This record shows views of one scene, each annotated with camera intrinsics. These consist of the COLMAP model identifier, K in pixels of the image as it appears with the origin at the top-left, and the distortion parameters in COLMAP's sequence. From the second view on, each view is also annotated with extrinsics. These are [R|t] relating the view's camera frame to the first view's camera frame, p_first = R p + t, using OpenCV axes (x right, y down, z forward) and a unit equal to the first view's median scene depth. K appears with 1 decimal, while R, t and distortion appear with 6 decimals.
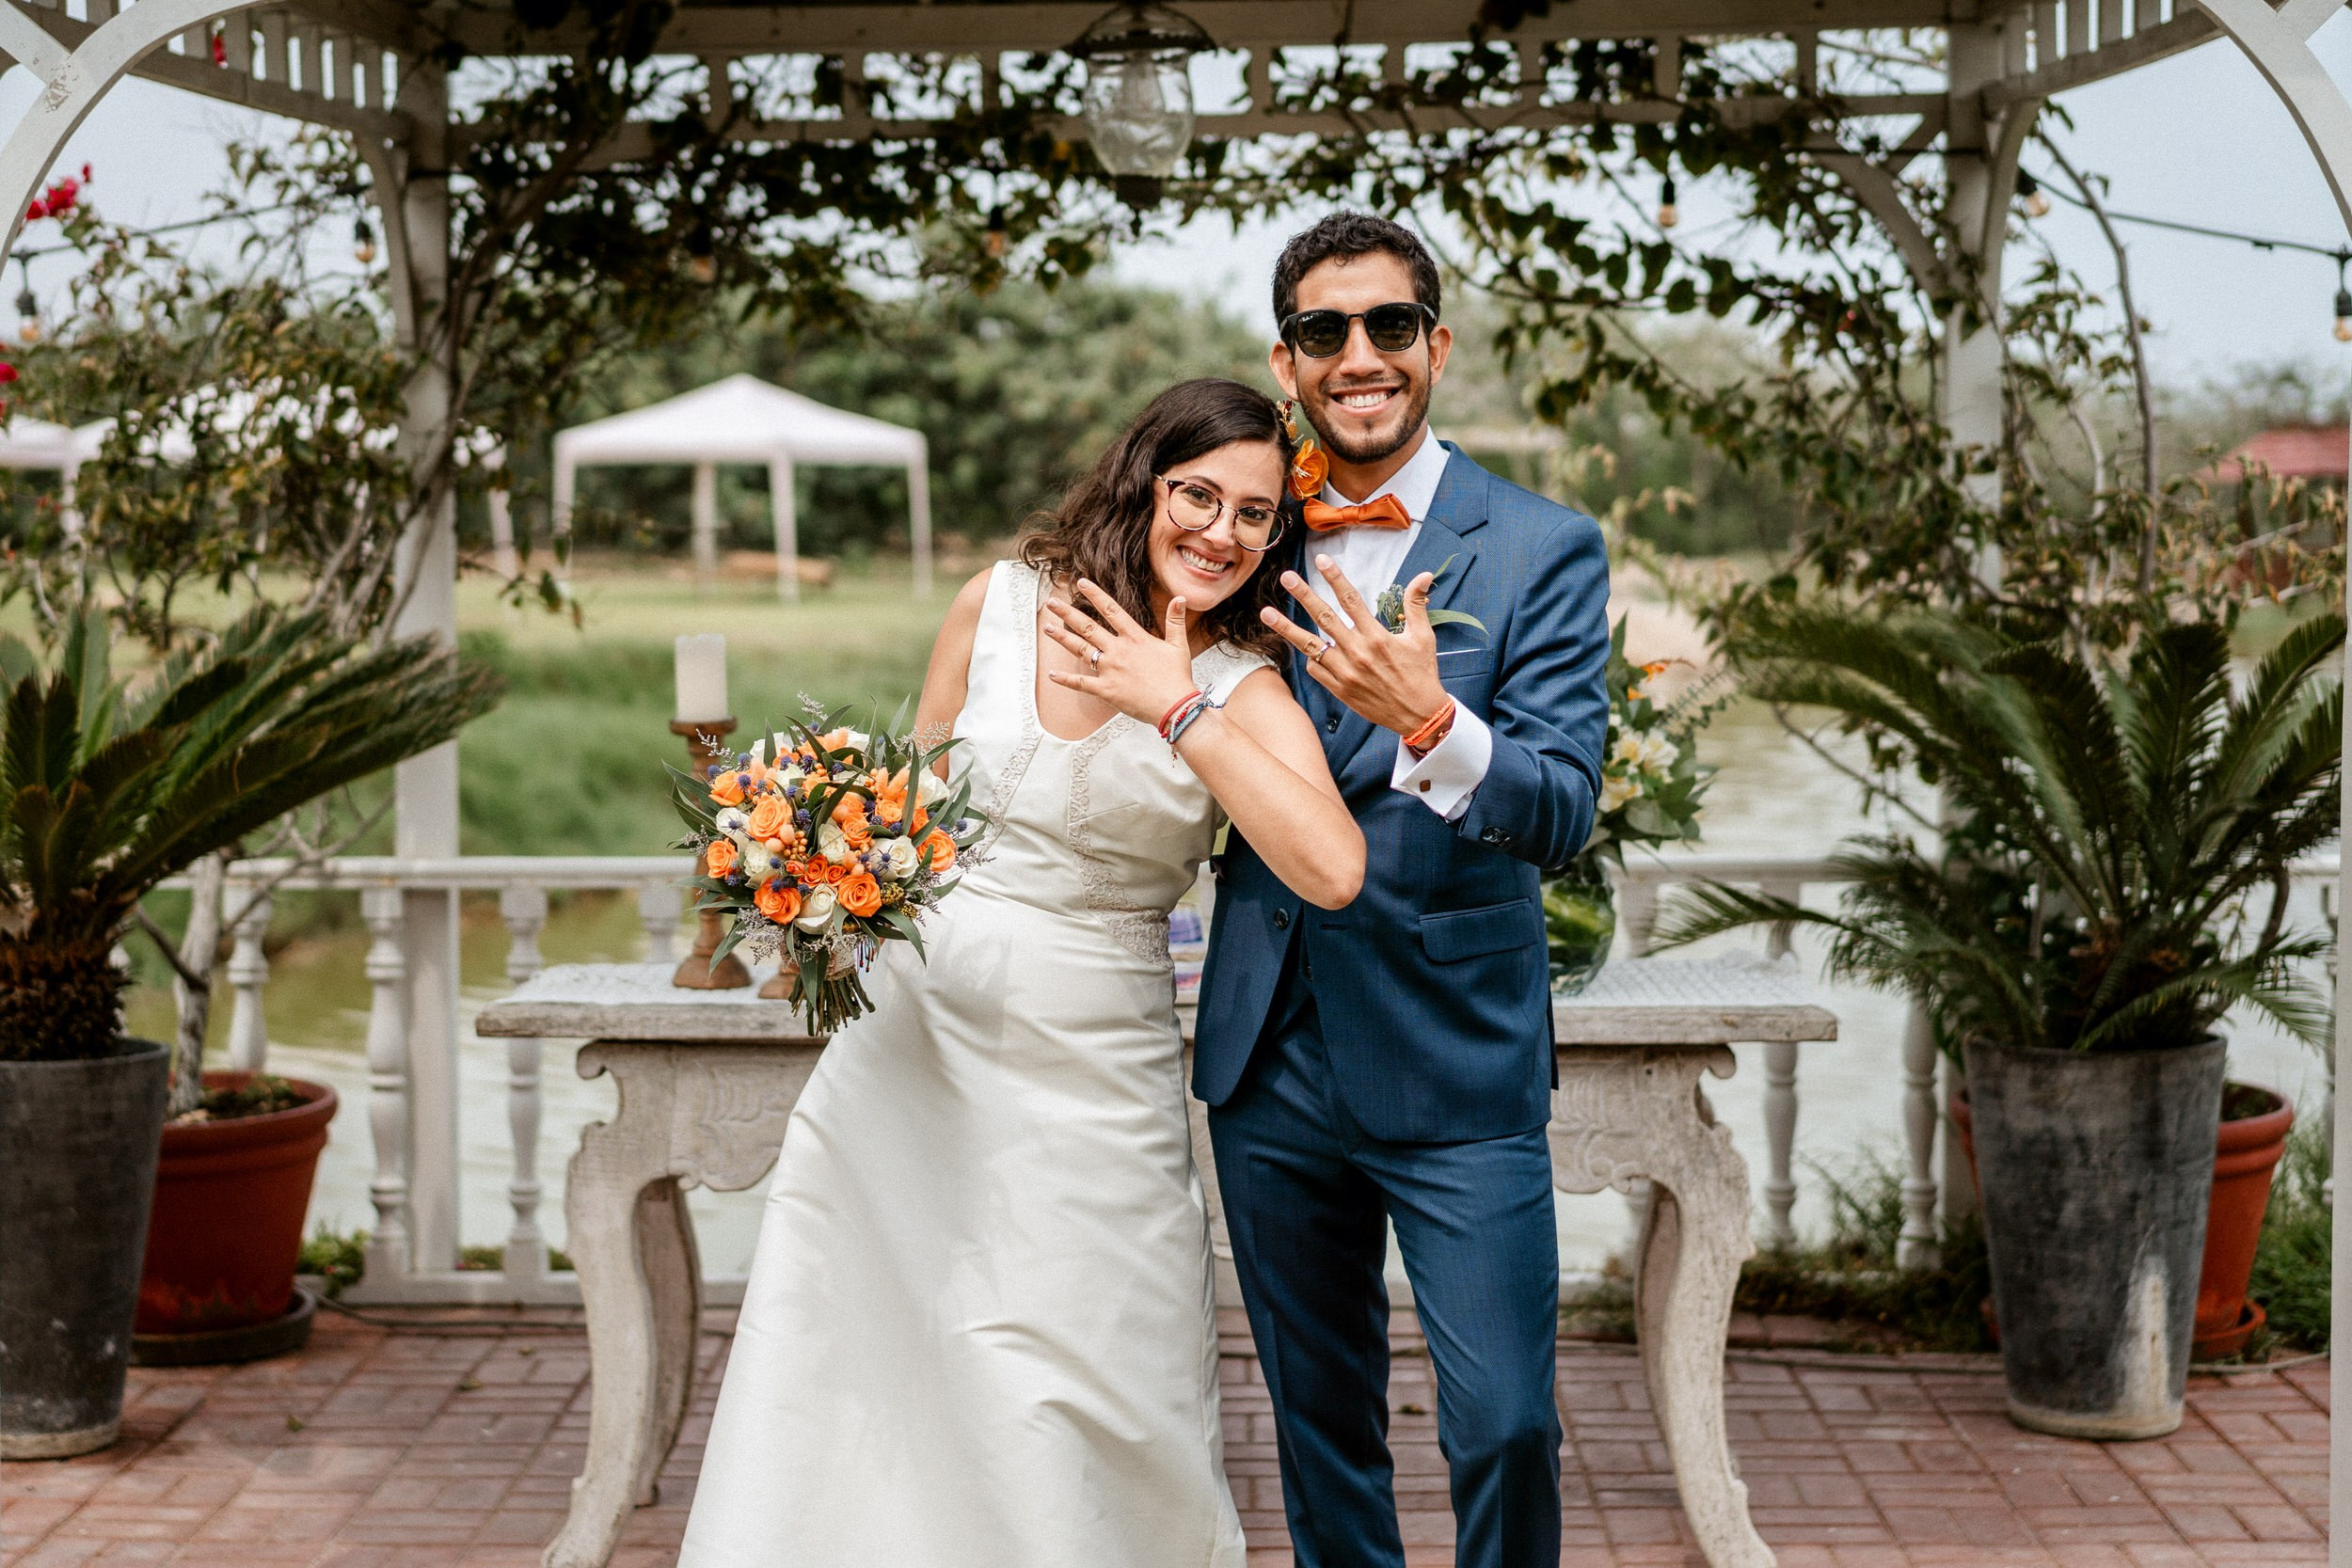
lens RADIAL K [[4005.7, 0, 1109.5], [0, 4005.7, 700.5], [0, 0, 1]] dist [0.020575, -0.136446]
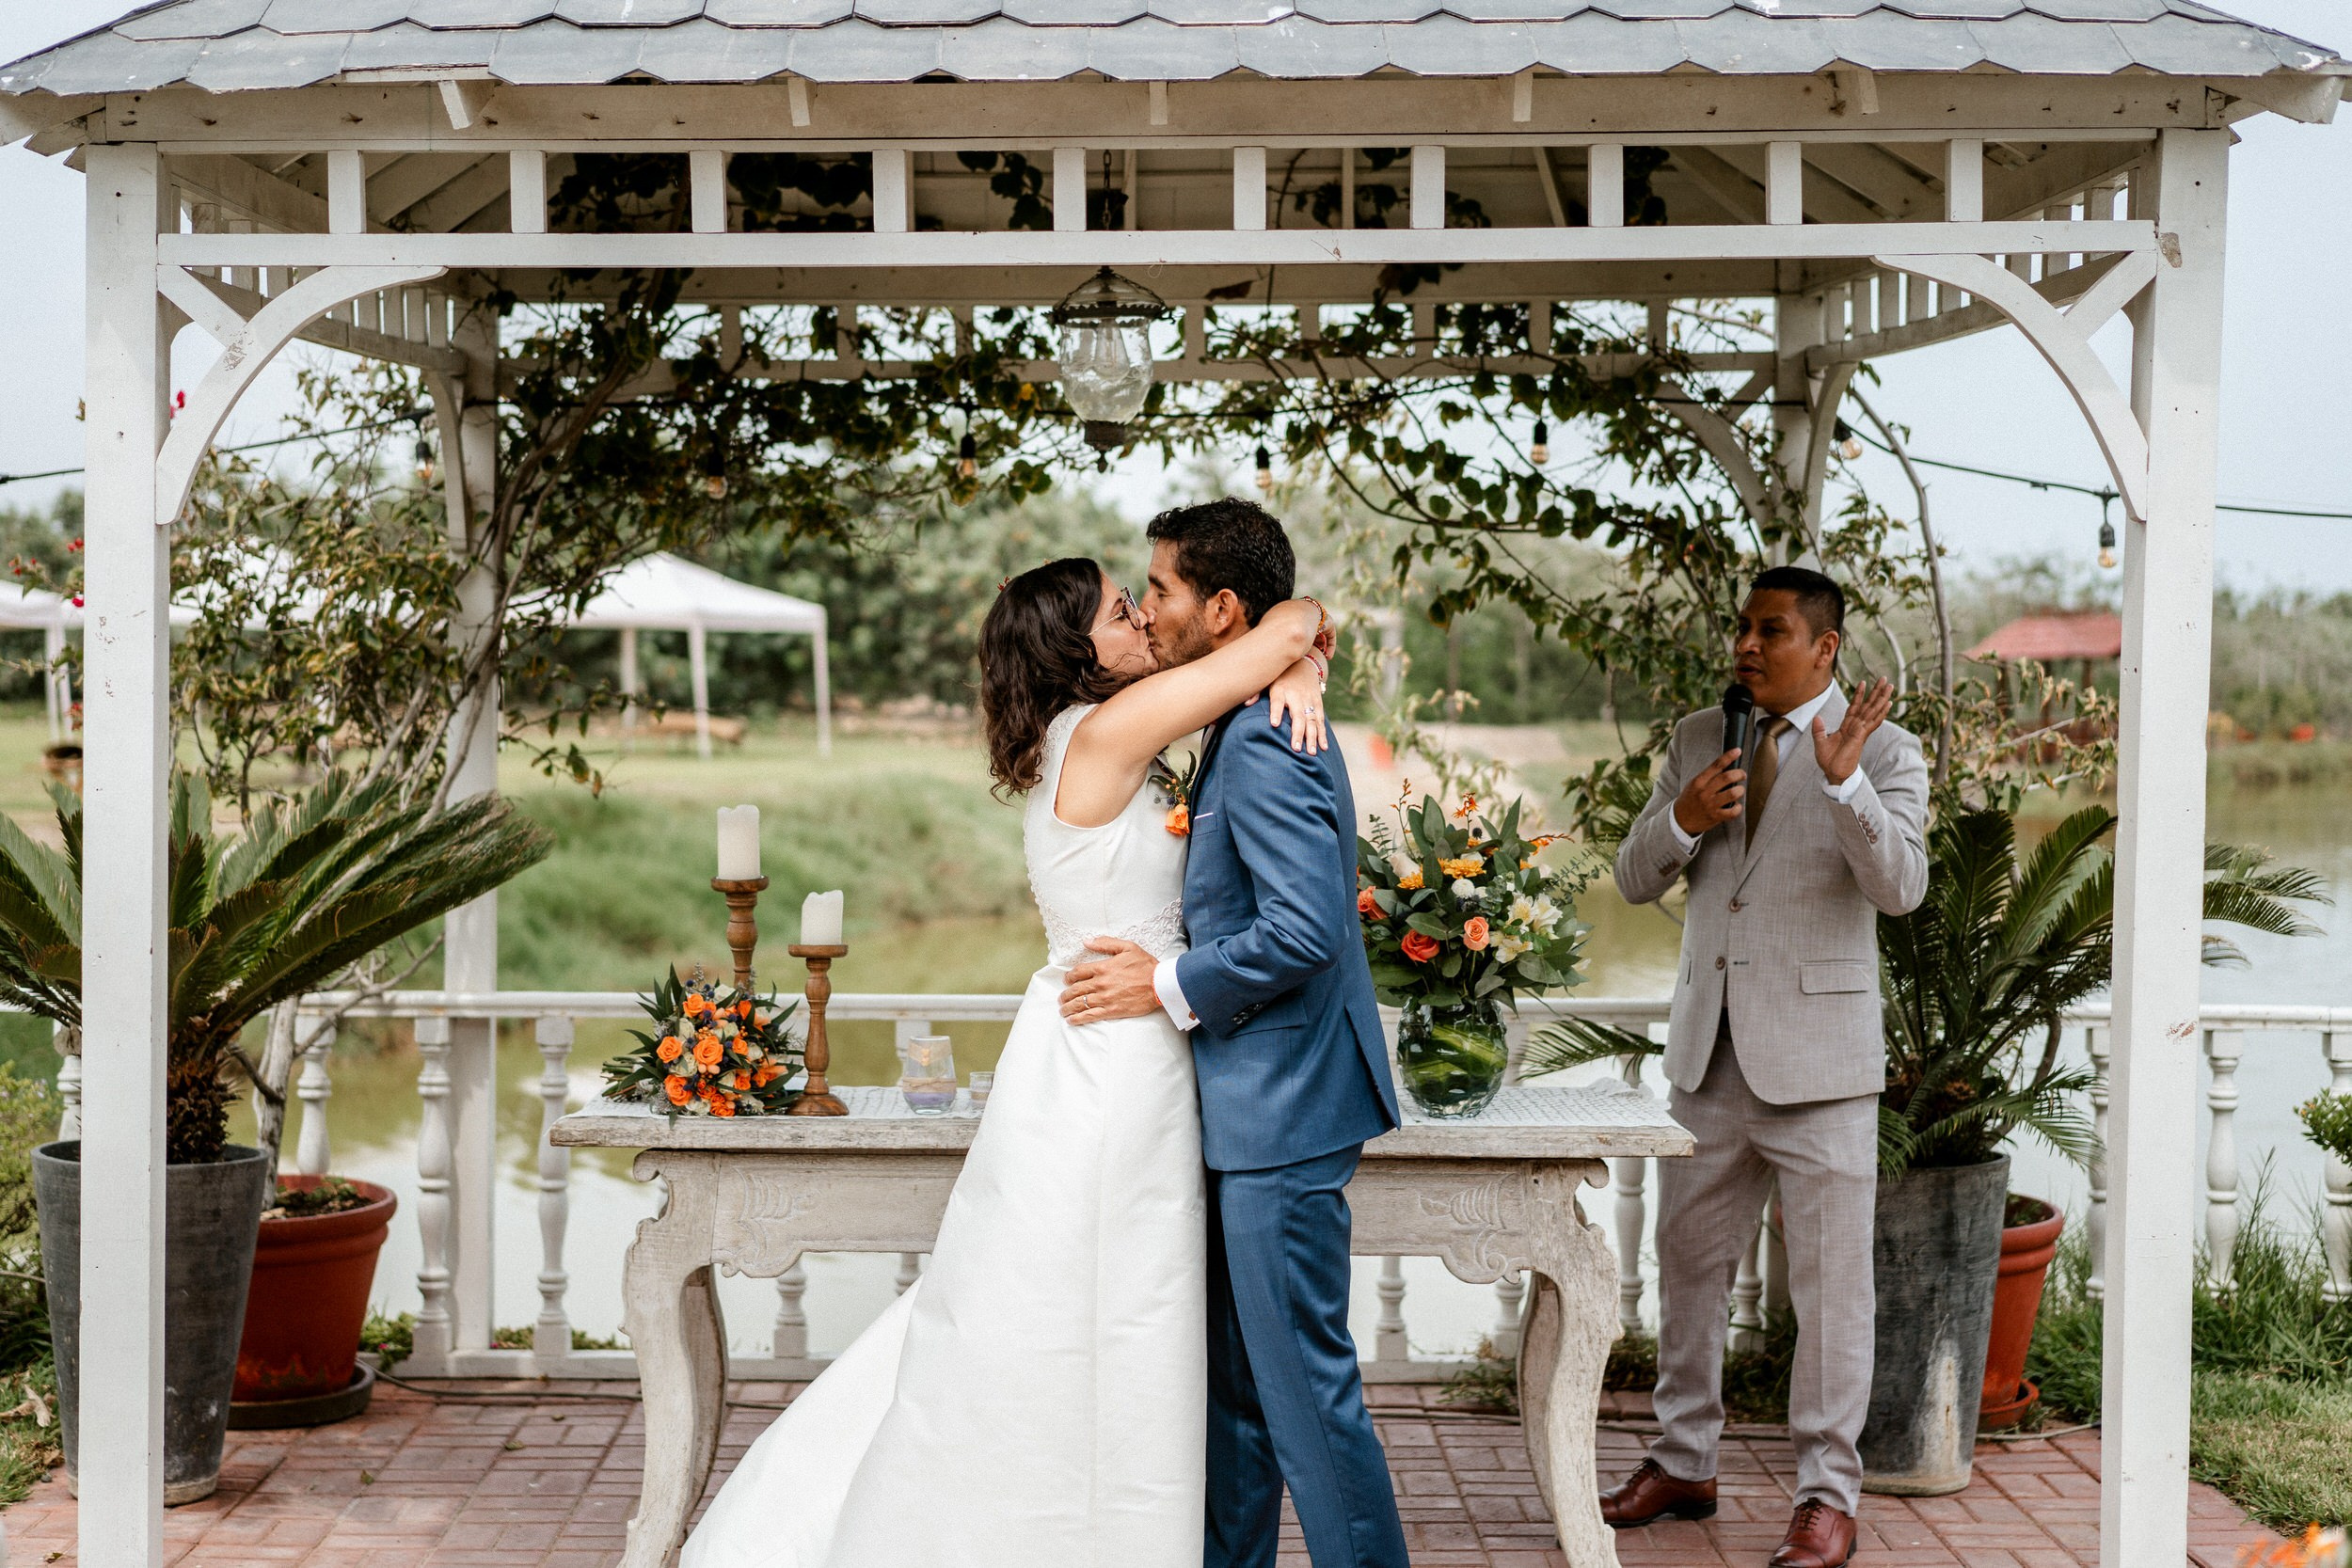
lens RADIAL K [[3647.3, 0, 1112.4], [0, 3647.3, 784.6], [0, 0, 1]] dist [0.005245, -0.102865]
pose [[0.999266, 0.010275, 0.036897, -0.024600], [-0.009651, 0.999808, -0.017041, -0.004346], [-0.037065, 0.016673, 0.999174, -0.063115]]
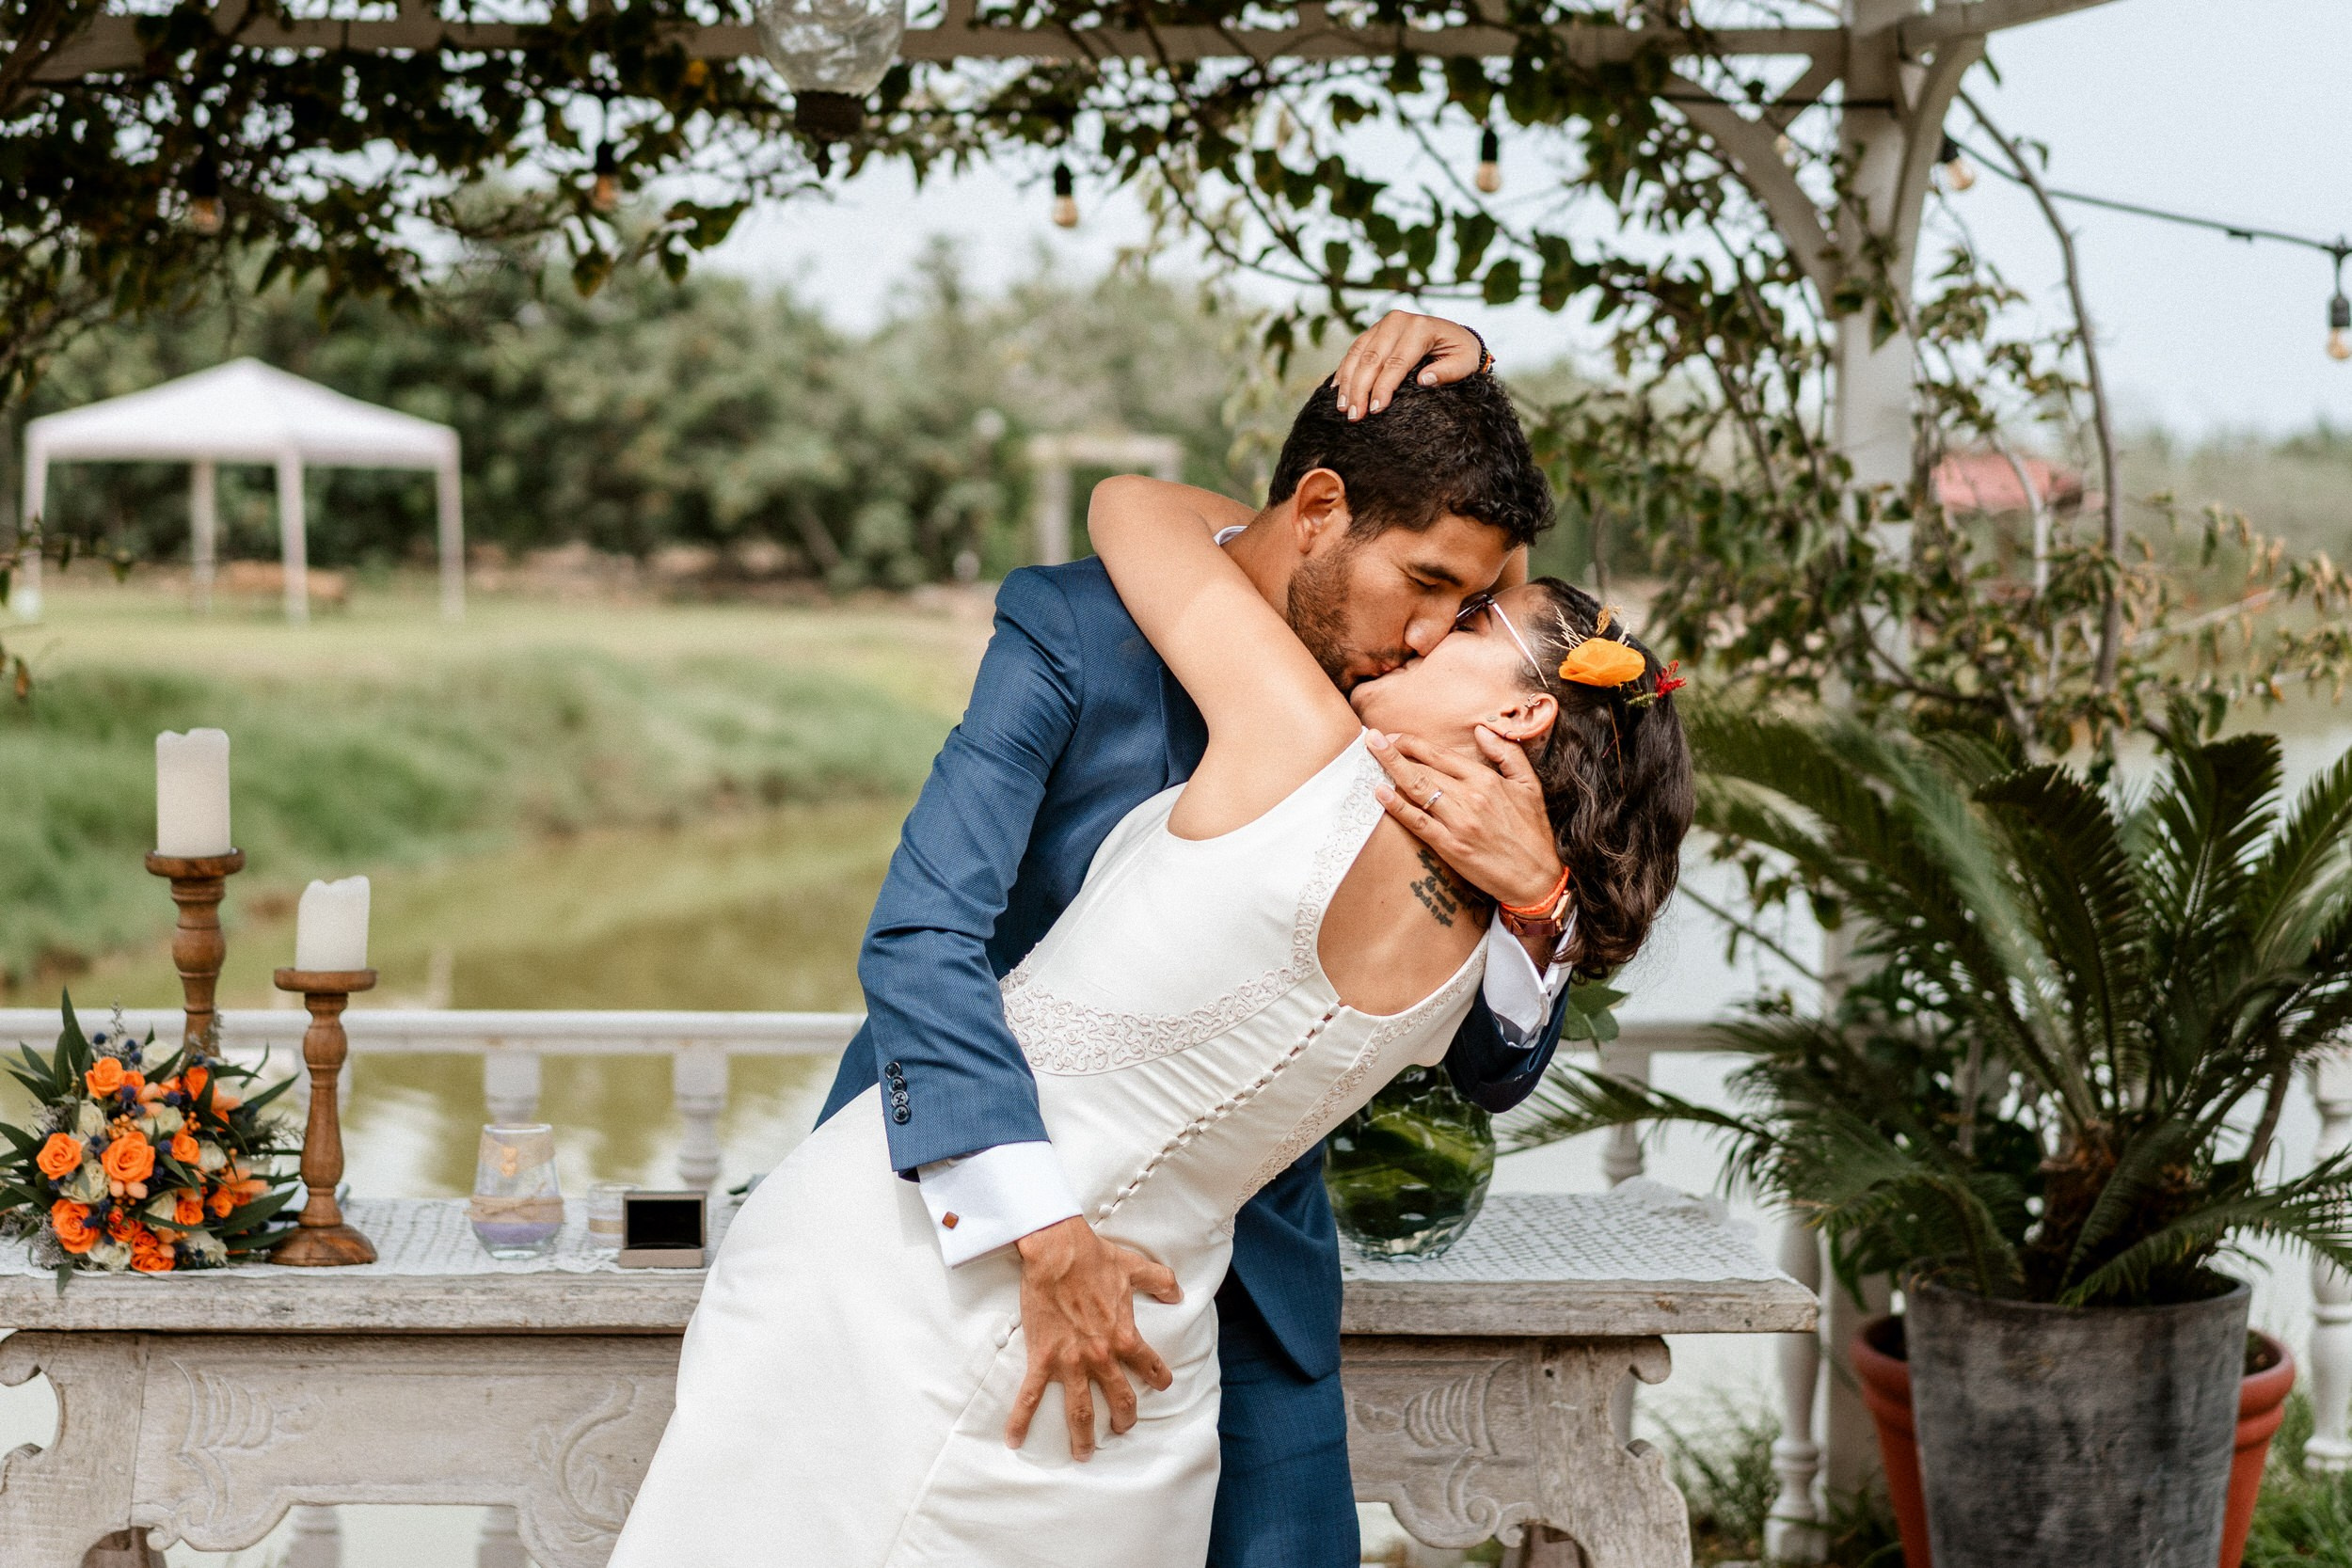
lens RADIAL K [[4378.9, 0, 1131.0], [0, 4378.9, 606.2], [0, 0, 1]] dist [0.005223, 0.135144]
pose [[0.993958, 0.015387, 0.108679, -0.018228], [-0.012343, 0.999514, -0.028629, -0.014303], [-0.109067, 0.027115, 0.993665, 0.176665]]
